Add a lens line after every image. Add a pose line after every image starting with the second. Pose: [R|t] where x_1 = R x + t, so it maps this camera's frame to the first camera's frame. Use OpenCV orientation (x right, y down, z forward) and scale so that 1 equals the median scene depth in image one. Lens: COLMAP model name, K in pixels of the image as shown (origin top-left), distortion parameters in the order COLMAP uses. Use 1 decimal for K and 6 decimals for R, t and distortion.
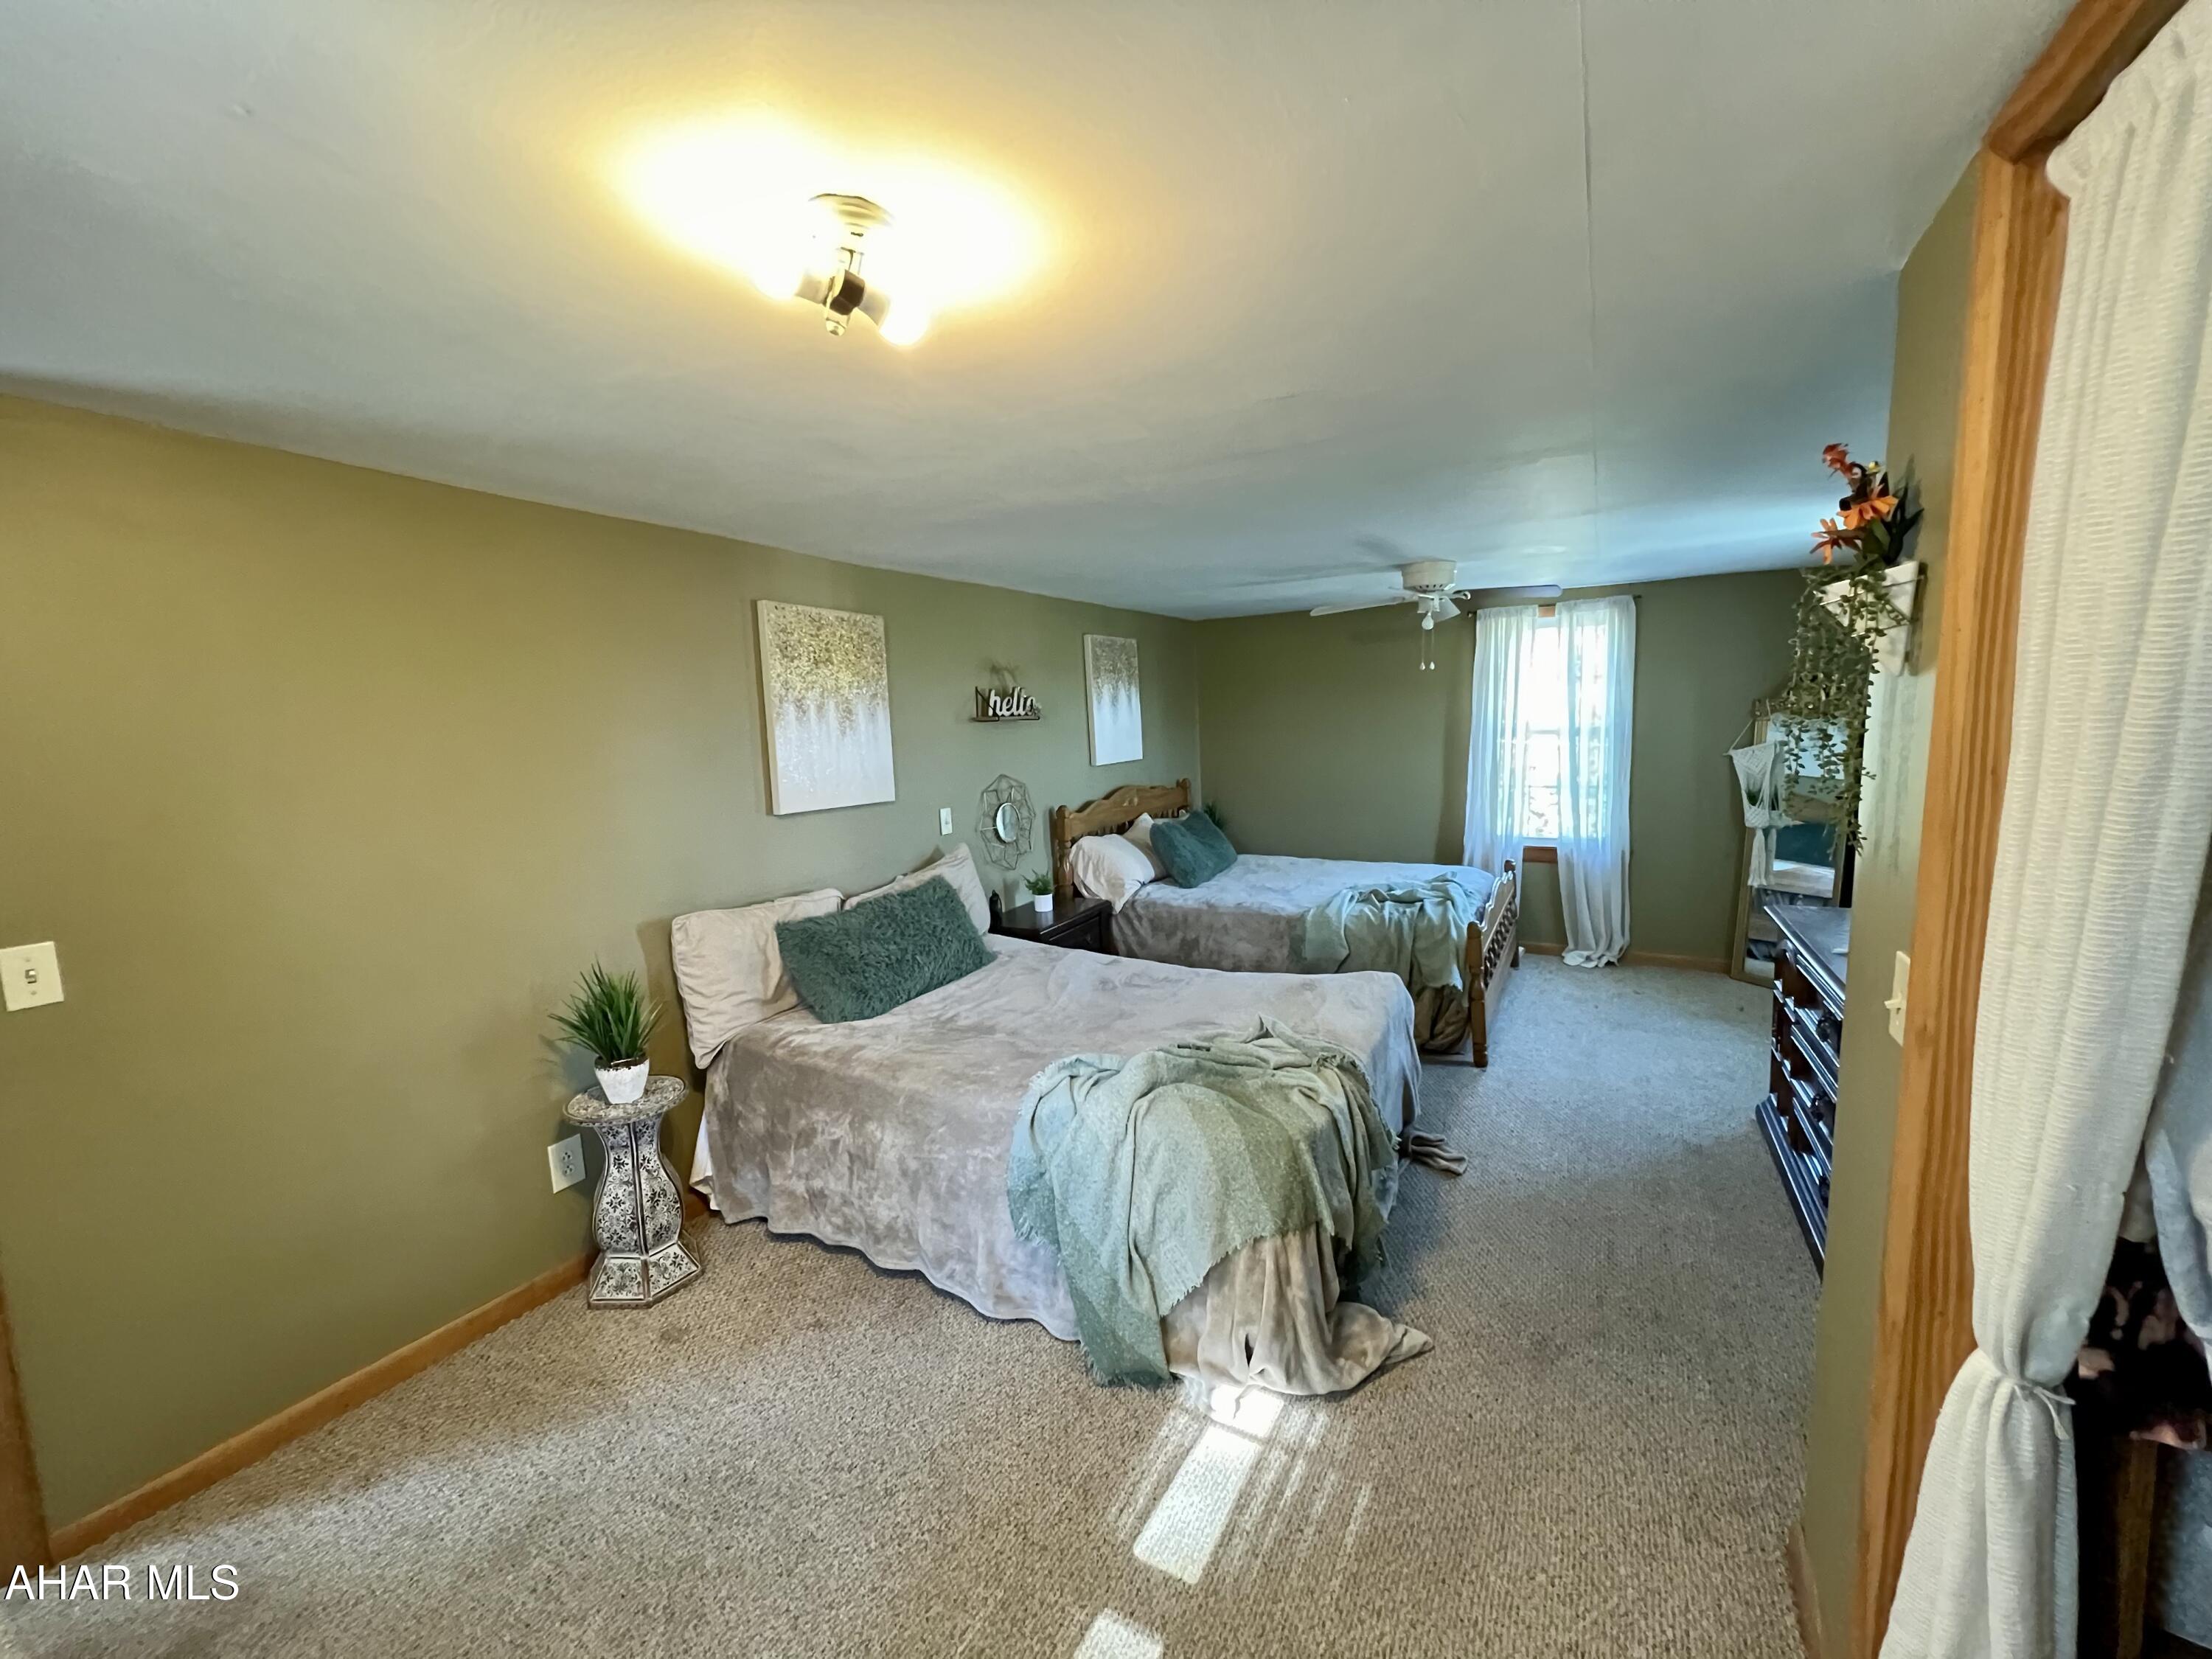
lens RADIAL K [[894.7, 0, 1099.1], [0, 894.7, 830.1], [0, 0, 1]] dist [-0.001947, 0.000146]
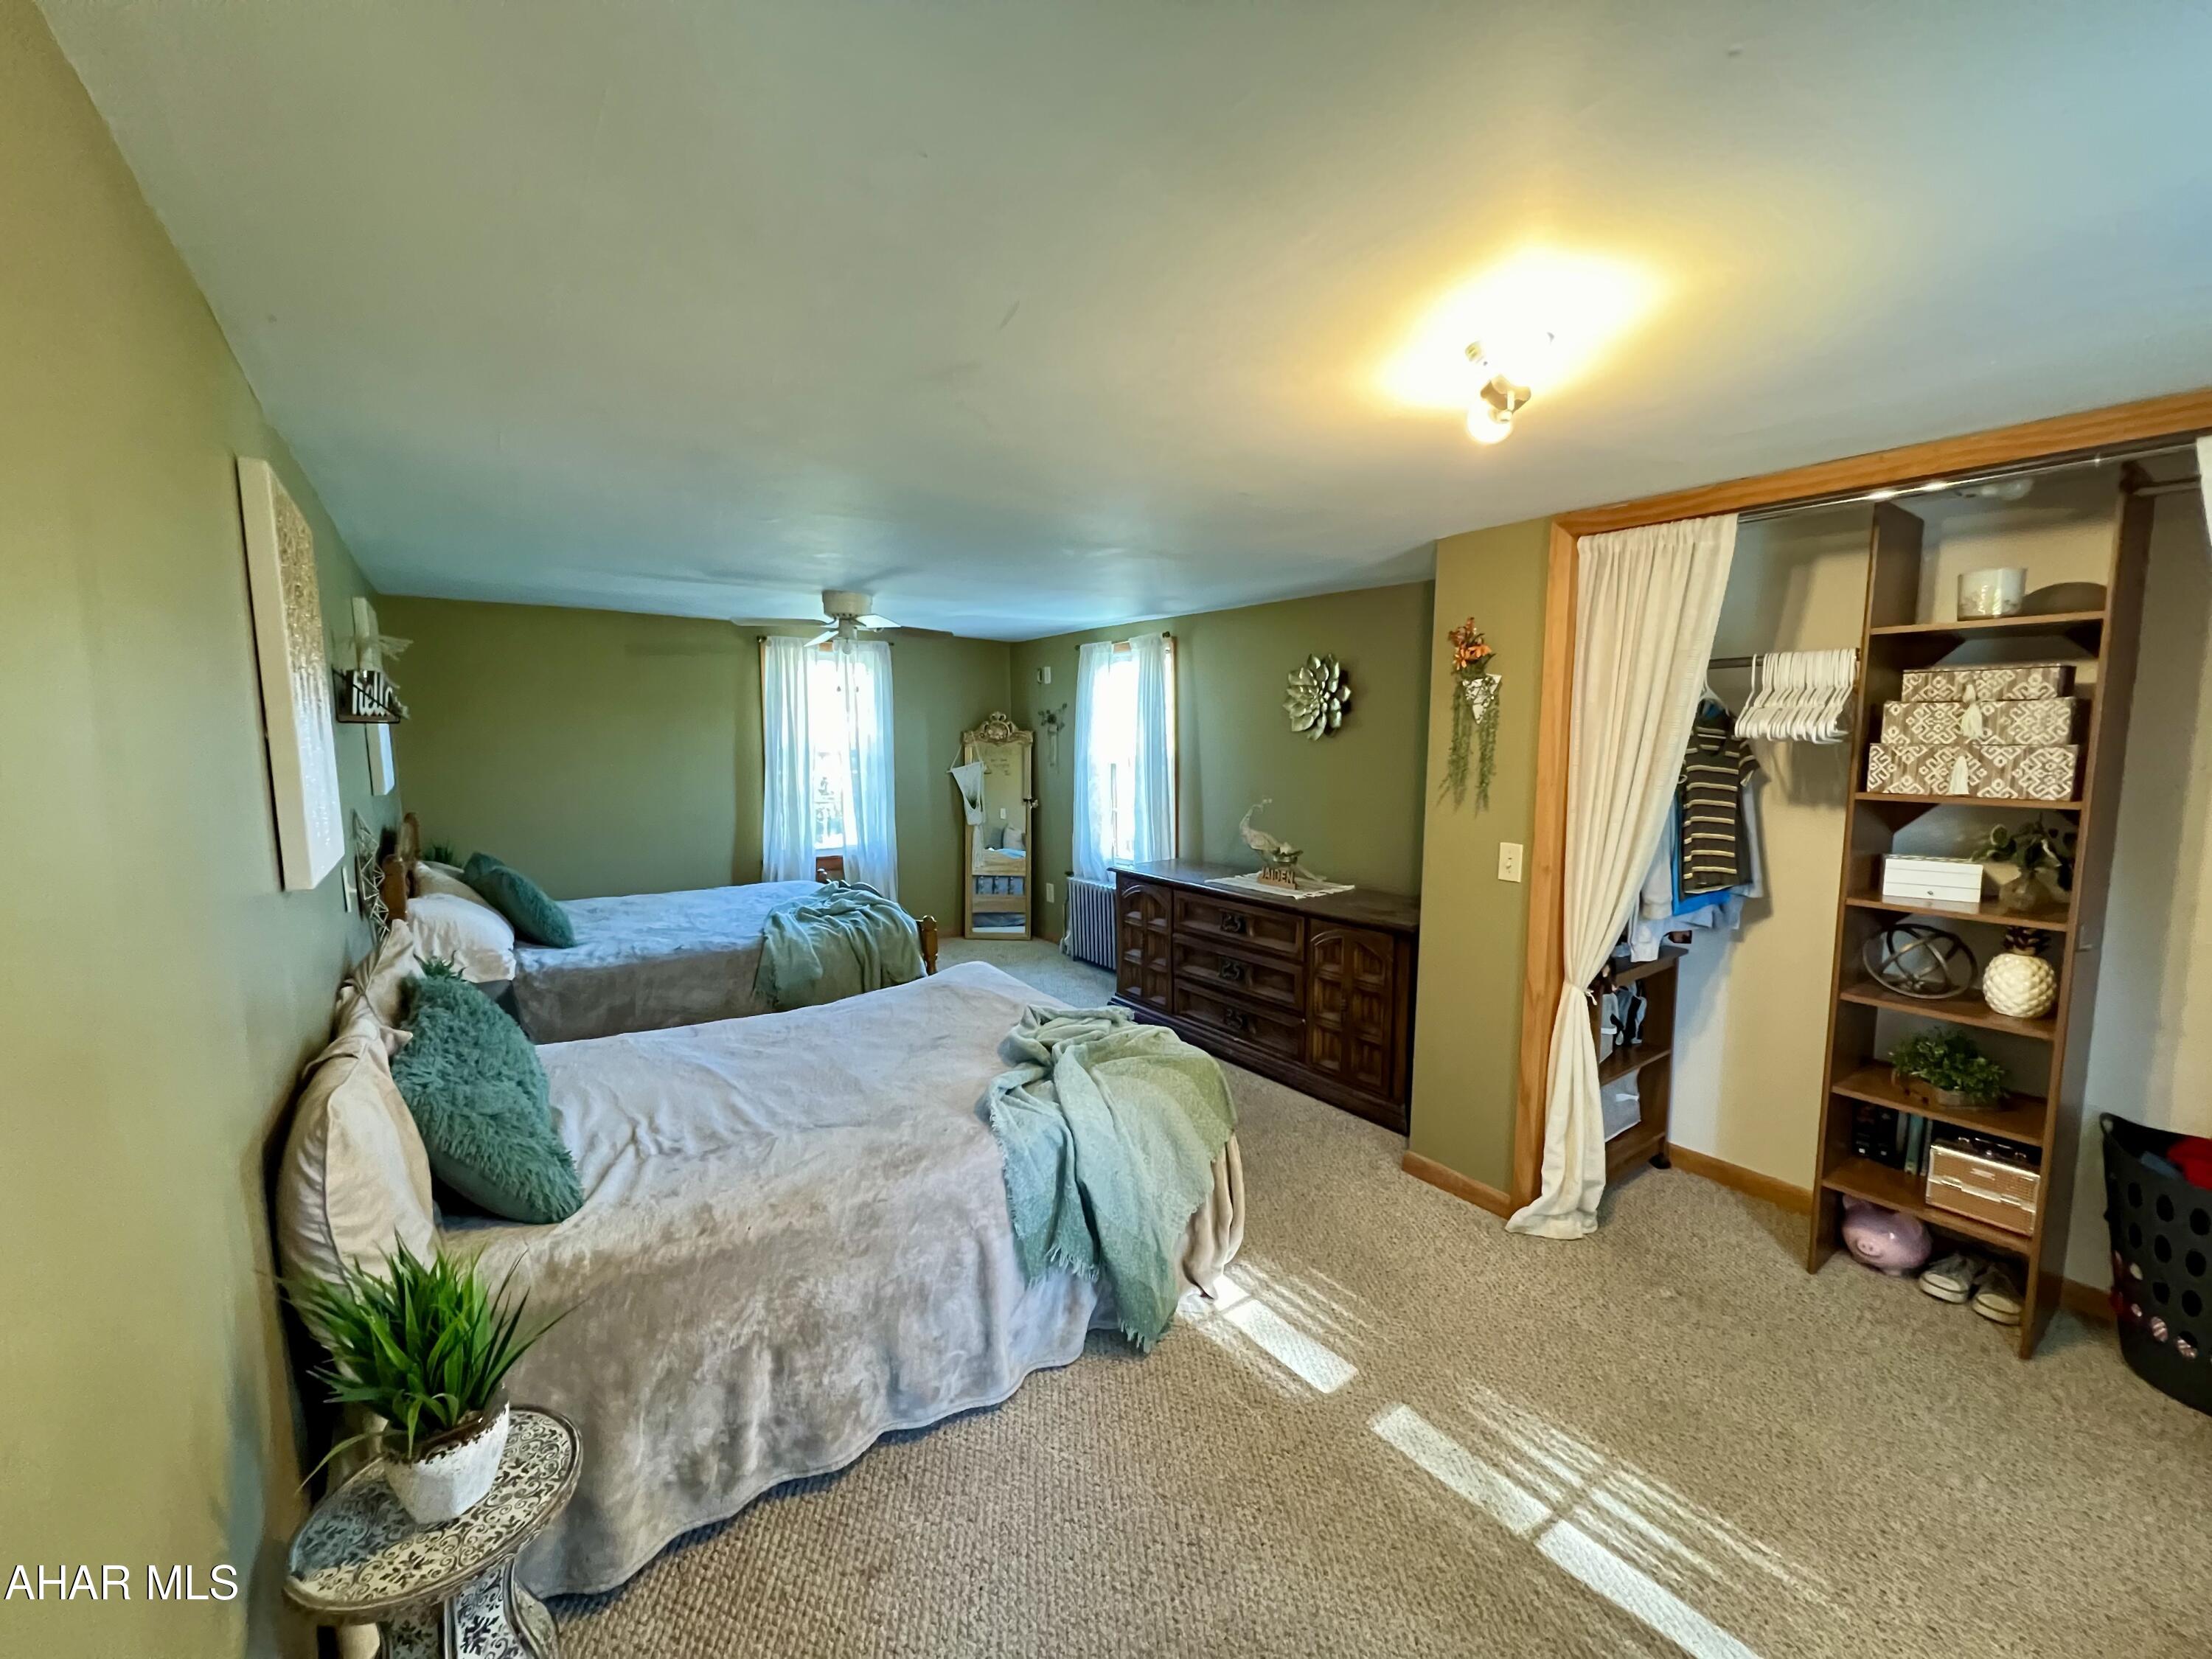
lens RADIAL K [[894.7, 0, 1102.1], [0, 894.7, 832.8], [0, 0, 1]] dist [-0.001947, 0.000146]
pose [[0.415161, -0.069012, 0.907126, -0.441620], [0.095485, 0.994917, 0.031991, -0.016378], [-0.904723, 0.073335, 0.419640, 0.262548]]
